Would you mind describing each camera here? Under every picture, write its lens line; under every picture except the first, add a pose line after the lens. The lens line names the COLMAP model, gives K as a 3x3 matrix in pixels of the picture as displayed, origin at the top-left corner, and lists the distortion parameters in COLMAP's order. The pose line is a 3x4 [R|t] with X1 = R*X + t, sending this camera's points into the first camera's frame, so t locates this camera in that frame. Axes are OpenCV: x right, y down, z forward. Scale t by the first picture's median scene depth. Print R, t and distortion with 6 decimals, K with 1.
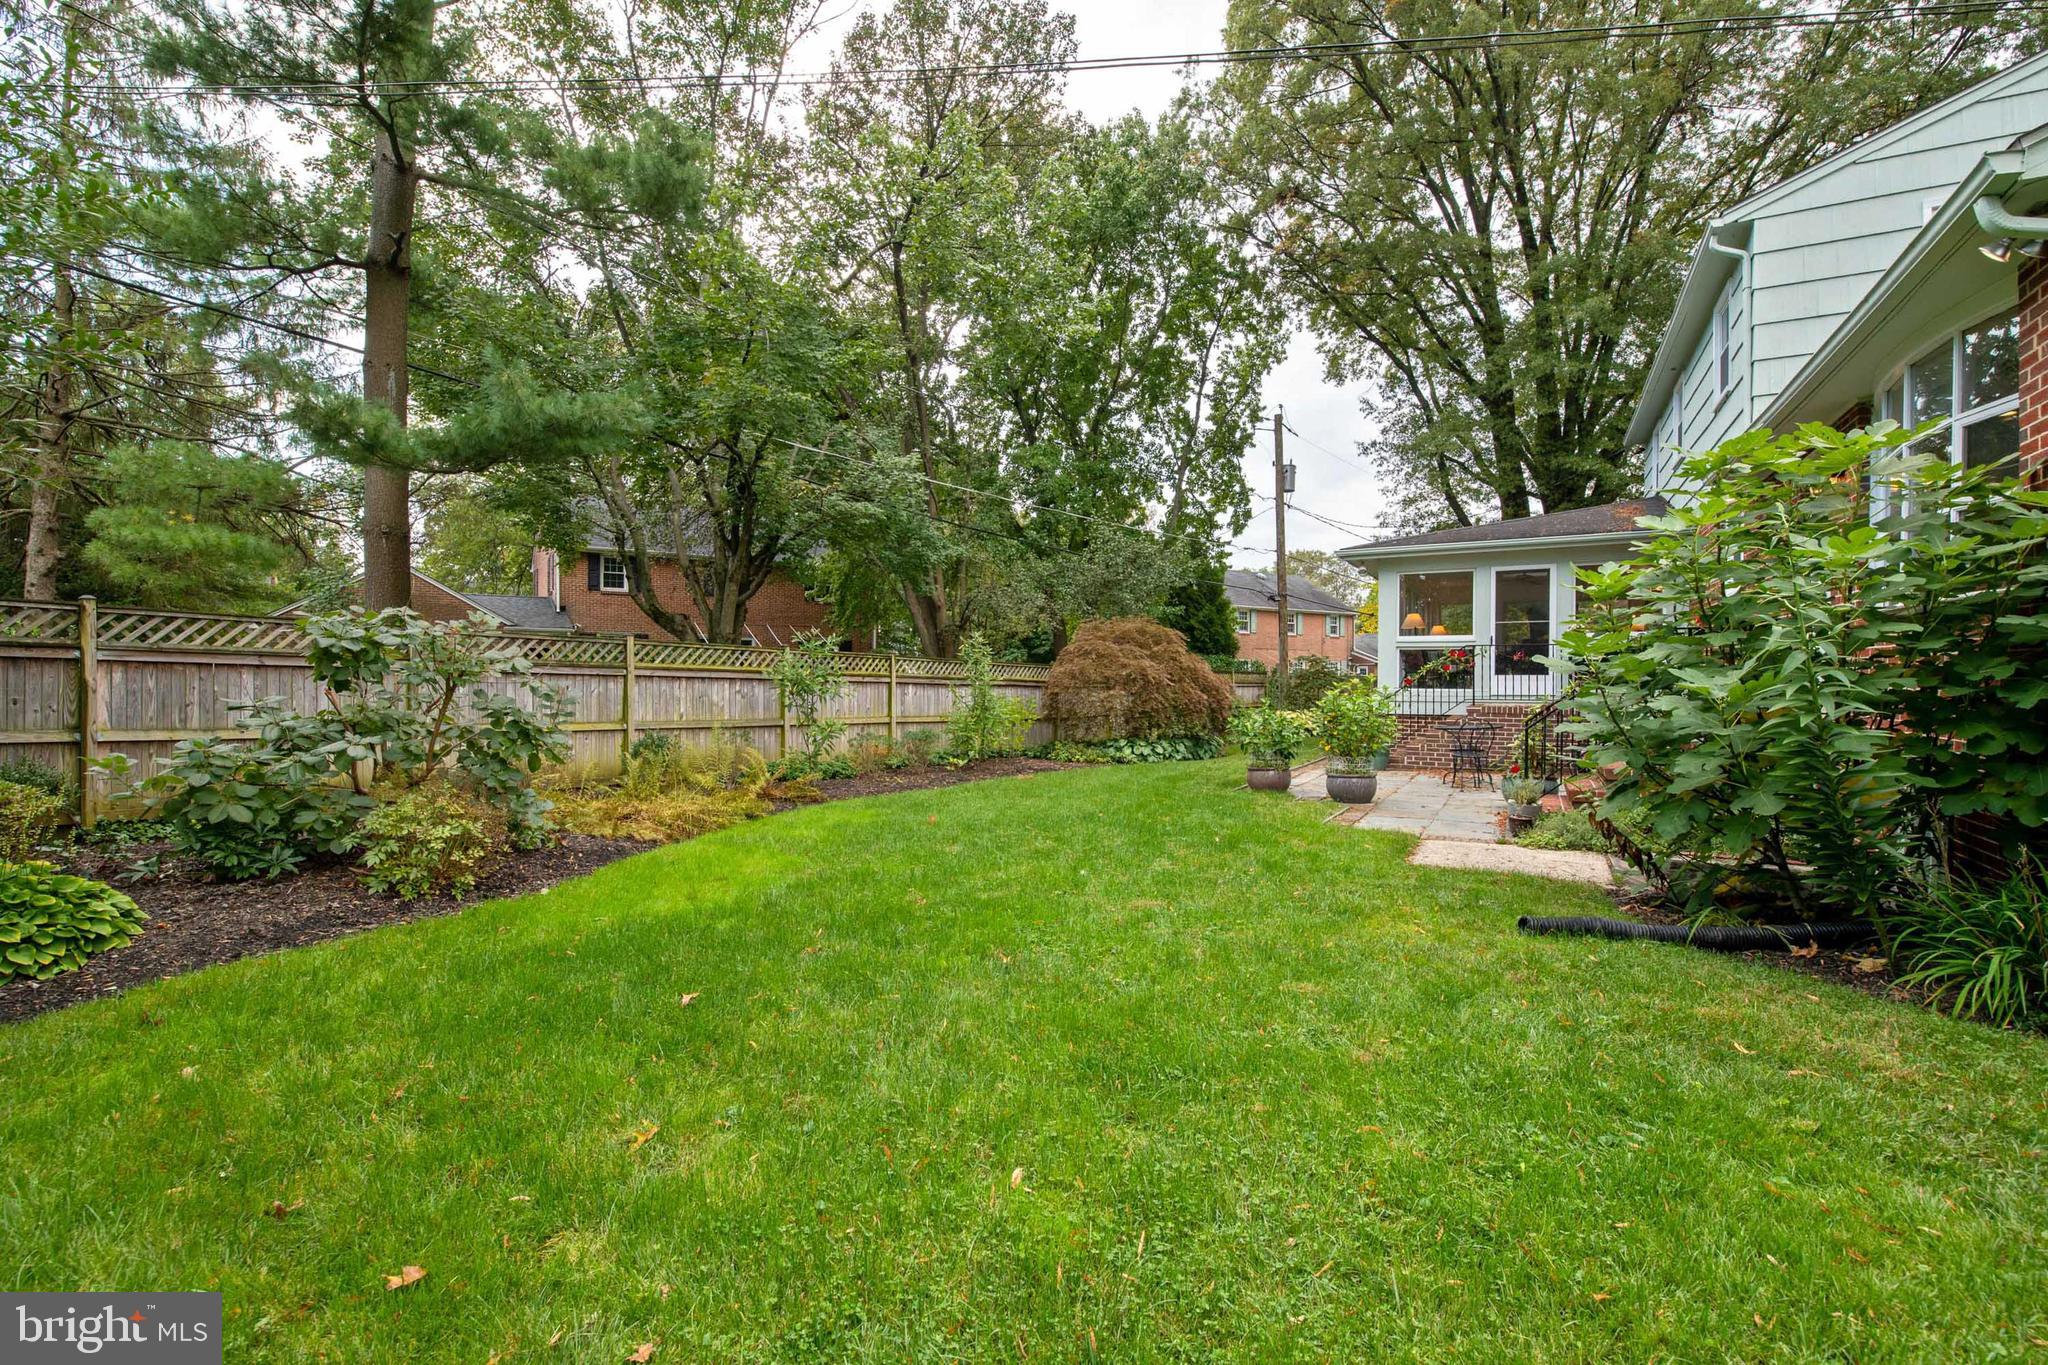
lens RADIAL K [[901.5, 0, 1024.0], [0, 901.5, 682.5], [0, 0, 1]] dist [0.001682, -0.010966]
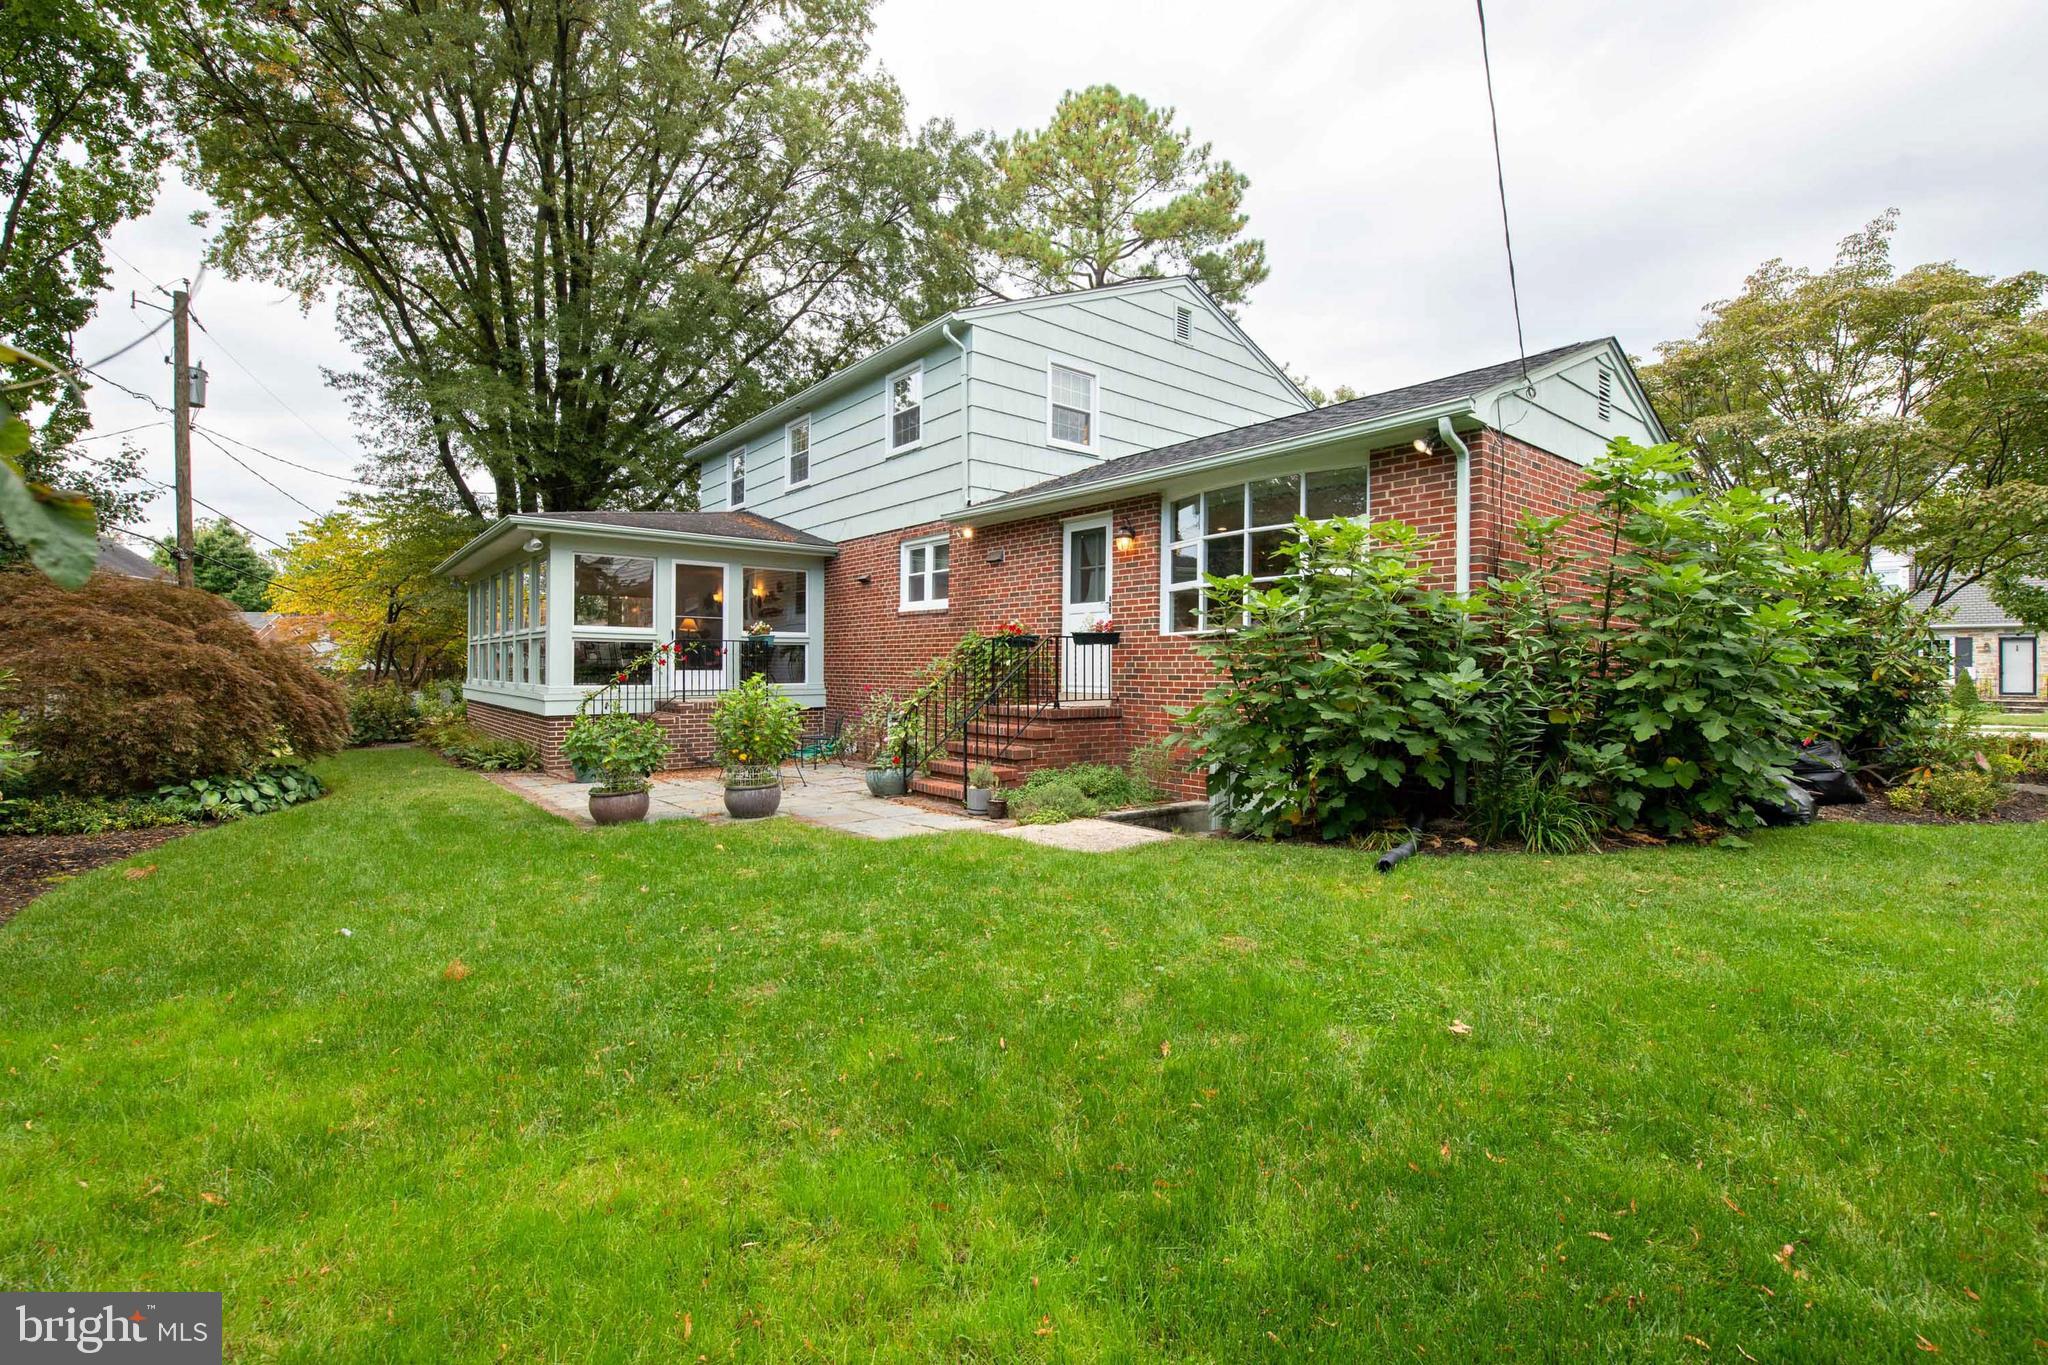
lens RADIAL K [[901.5, 0, 1024.0], [0, 901.5, 682.5], [0, 0, 1]] dist [0.001682, -0.010966]
pose [[0.363455, -0.015762, 0.931479, -0.241423], [0.005715, 0.999876, 0.014689, -0.006829], [-0.931594, -0.000016, 0.363500, 0.280059]]
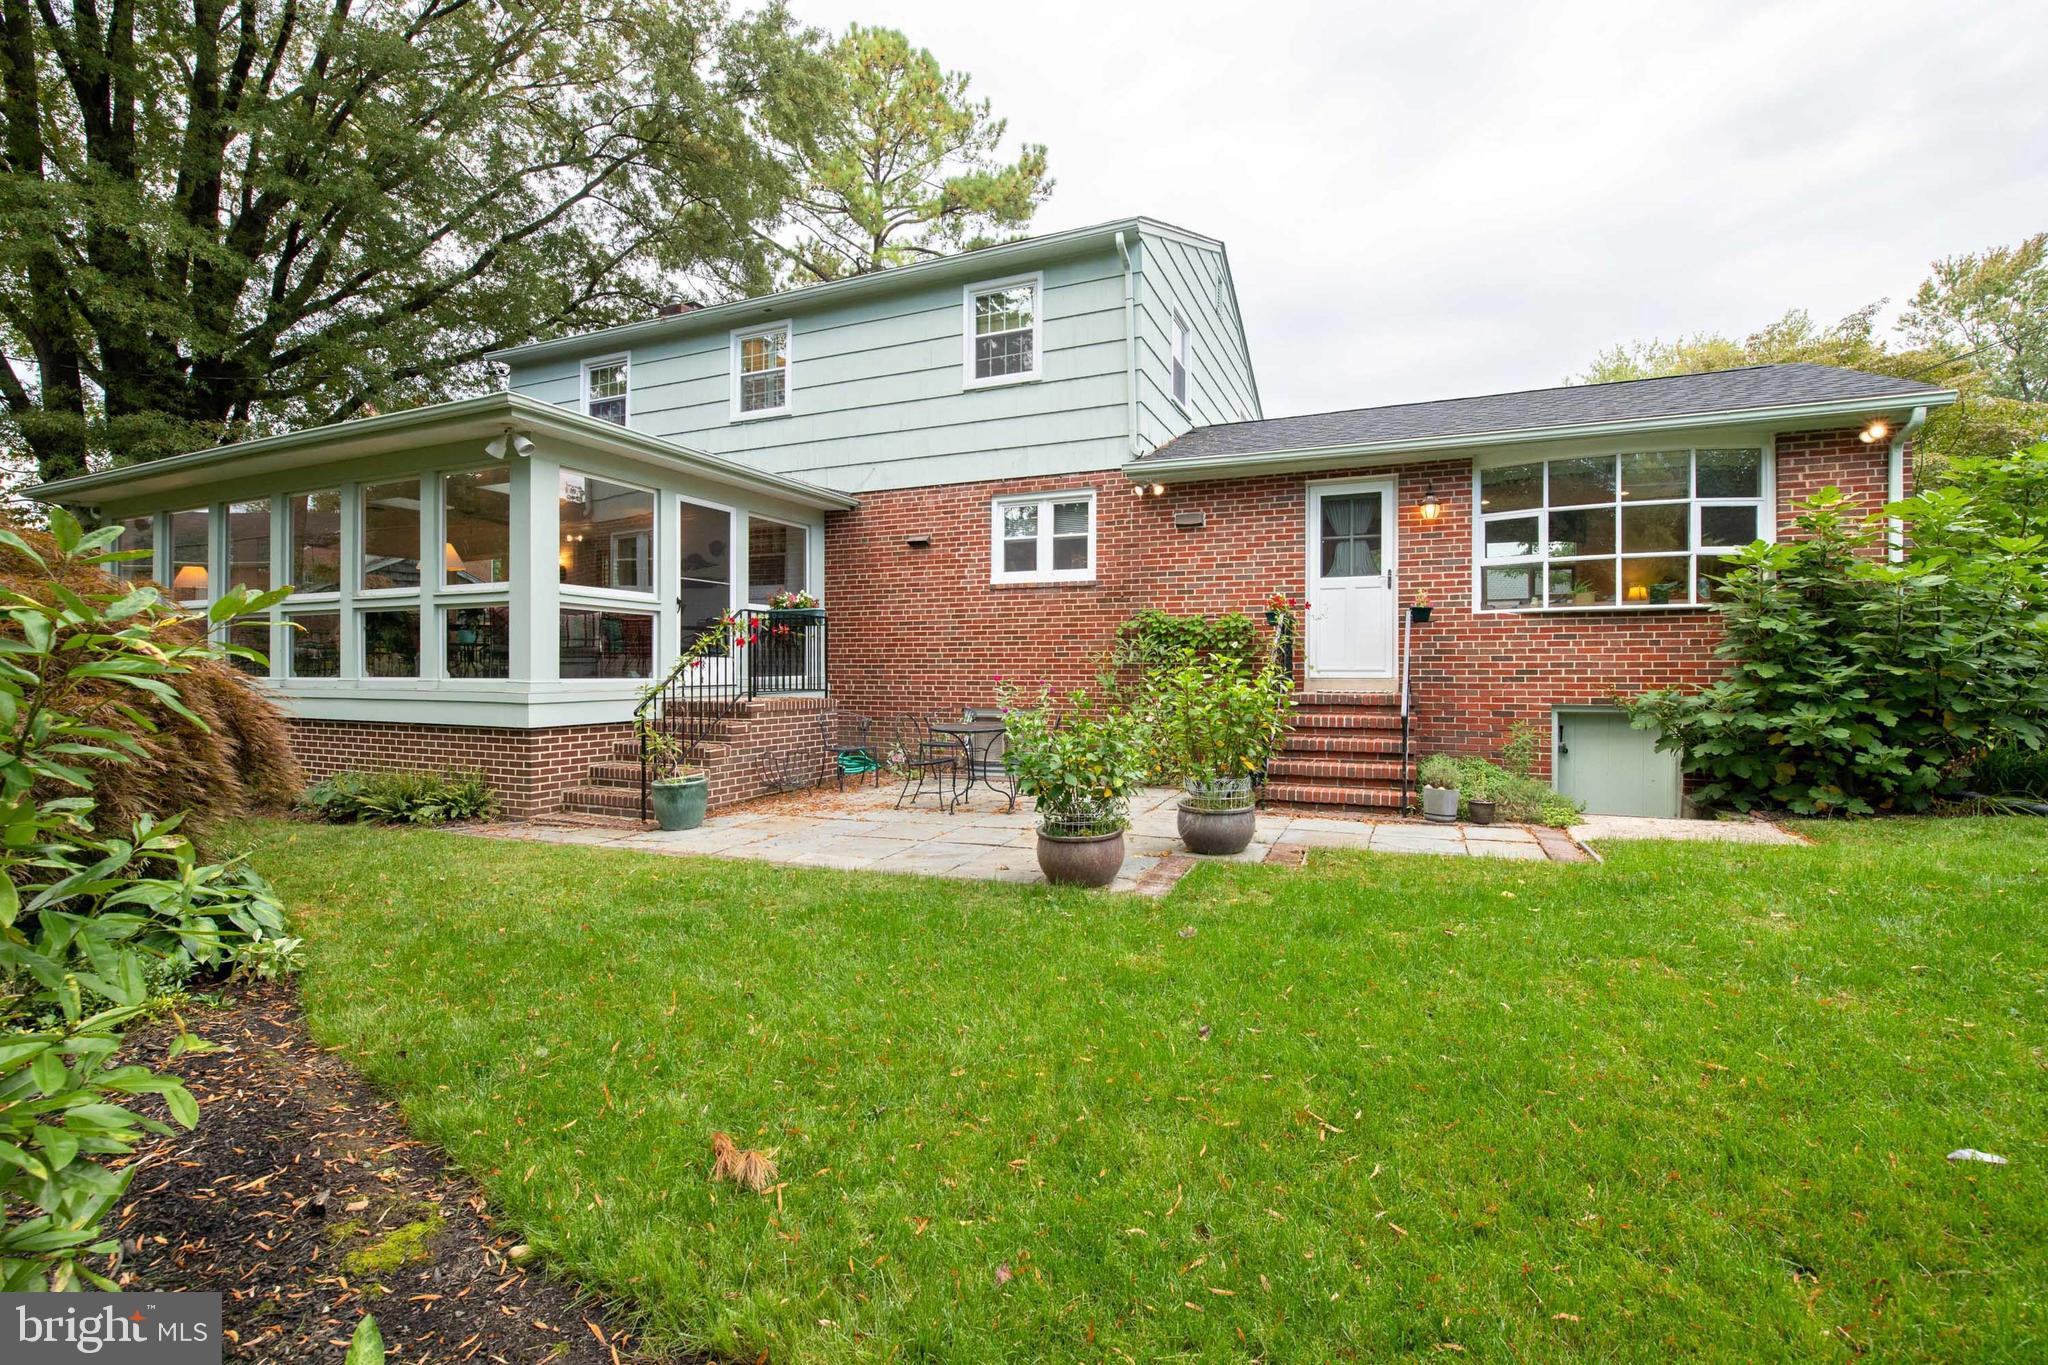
lens RADIAL K [[901.5, 0, 1024.0], [0, 901.5, 682.5], [0, 0, 1]] dist [0.001682, -0.010966]
pose [[-0.111665, -0.011900, 0.993675, -0.162938], [0.010172, 0.999862, 0.013117, 0.004706], [-0.993694, 0.011573, -0.111529, 0.792928]]
